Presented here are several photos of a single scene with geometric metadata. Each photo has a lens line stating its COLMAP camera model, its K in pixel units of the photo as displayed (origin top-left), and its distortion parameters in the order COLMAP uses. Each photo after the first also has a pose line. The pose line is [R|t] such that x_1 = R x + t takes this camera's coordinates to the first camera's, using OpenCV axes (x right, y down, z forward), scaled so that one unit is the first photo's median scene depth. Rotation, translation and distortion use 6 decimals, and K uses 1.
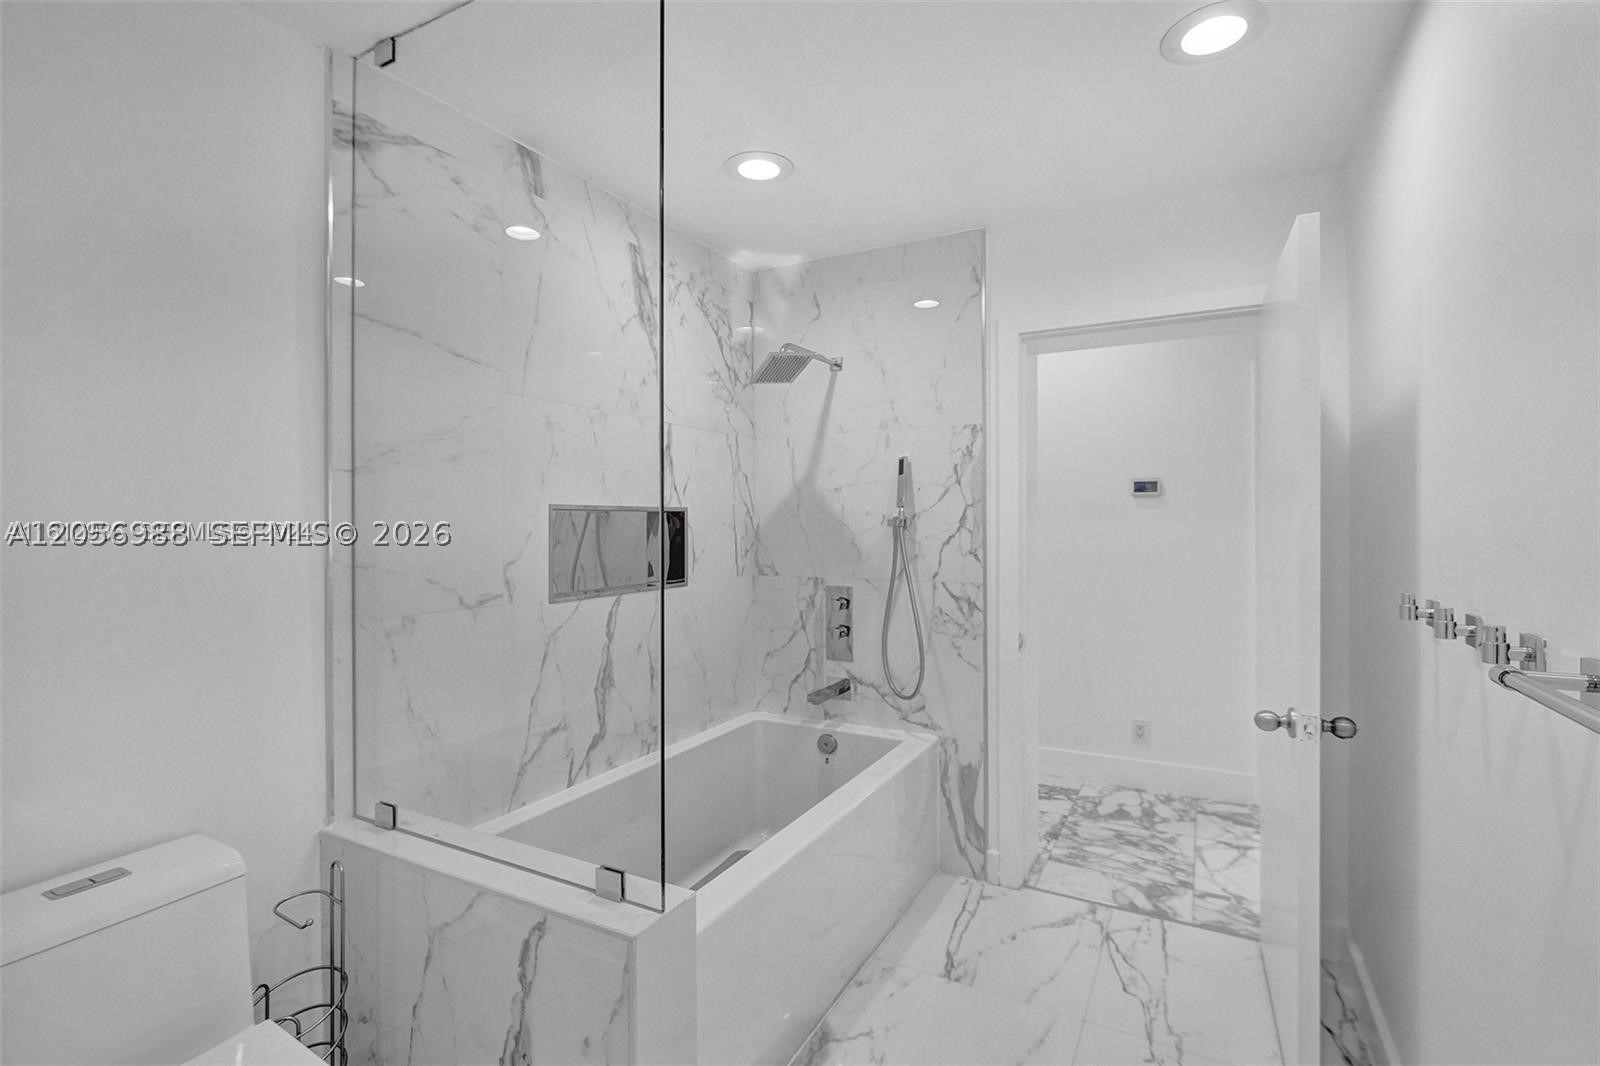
lens RADIAL K [[748.8, 0, 785.9], [0, 748.8, 526.4], [0, 0, 1]] dist [-0.013412, 0.000263]
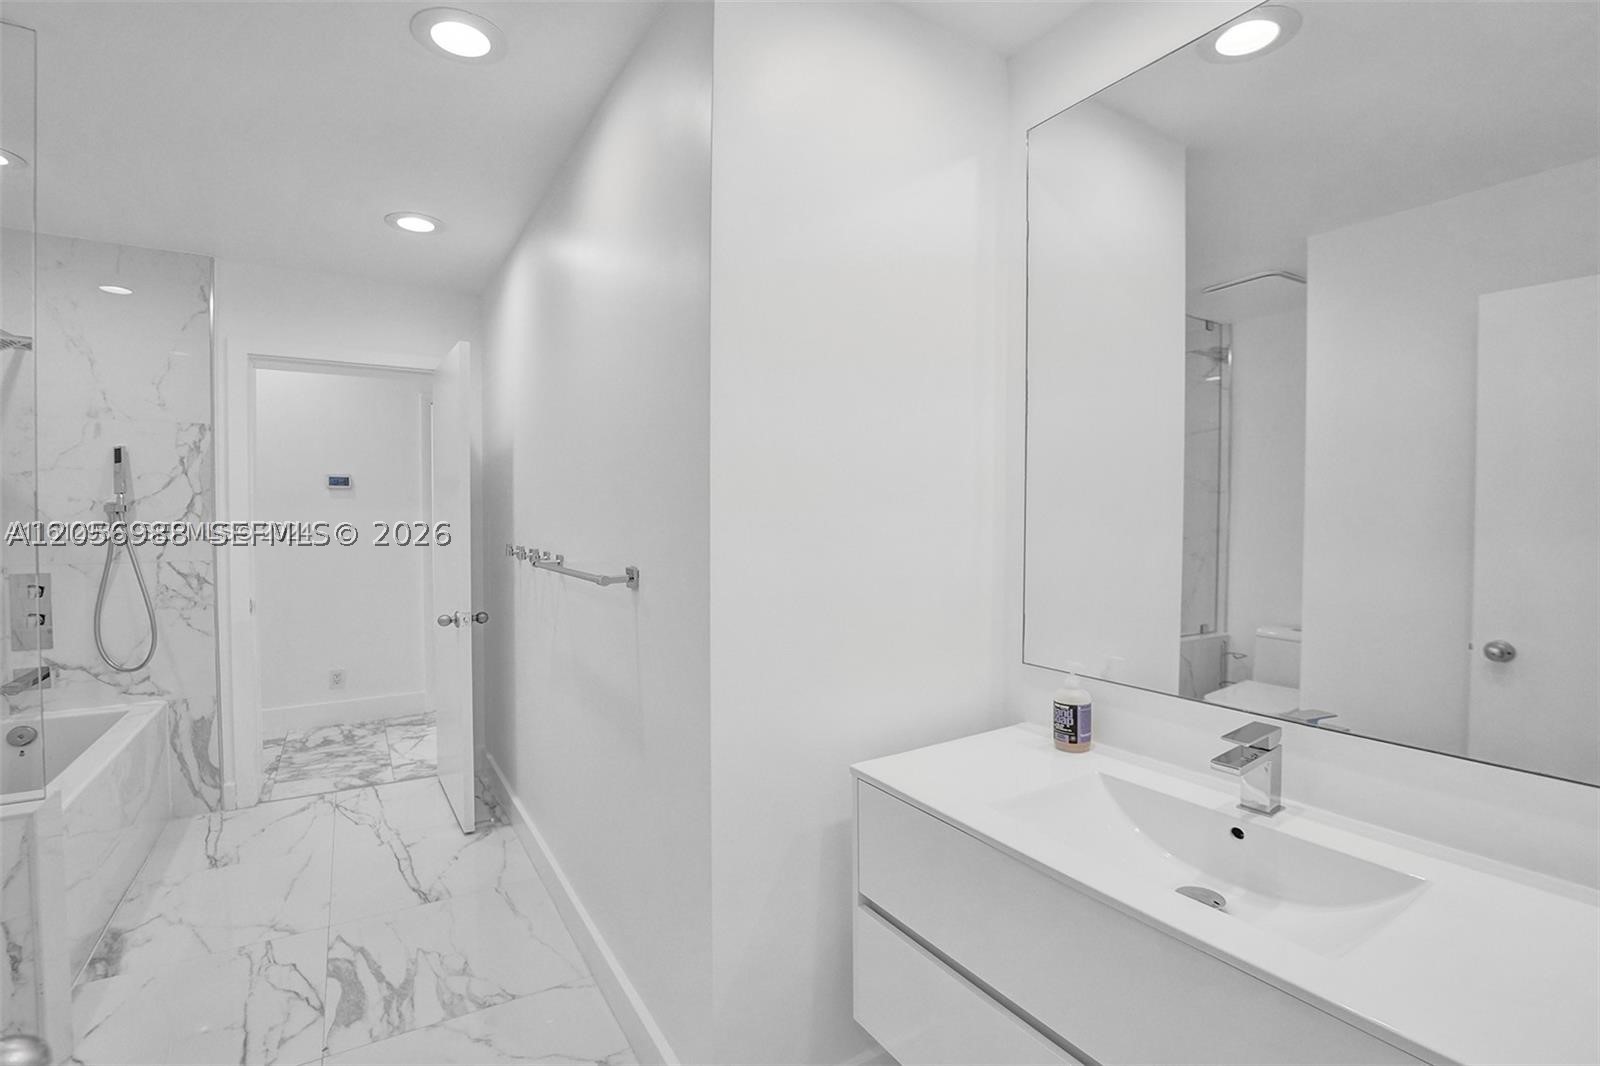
lens RADIAL K [[748.8, 0, 785.9], [0, 748.8, 526.4], [0, 0, 1]] dist [-0.013412, 0.000263]
pose [[0.506589, -0.012207, 0.862101, -0.278855], [0.002340, 0.999916, 0.012784, 0.009729], [-0.862185, -0.004459, 0.506574, -0.355351]]
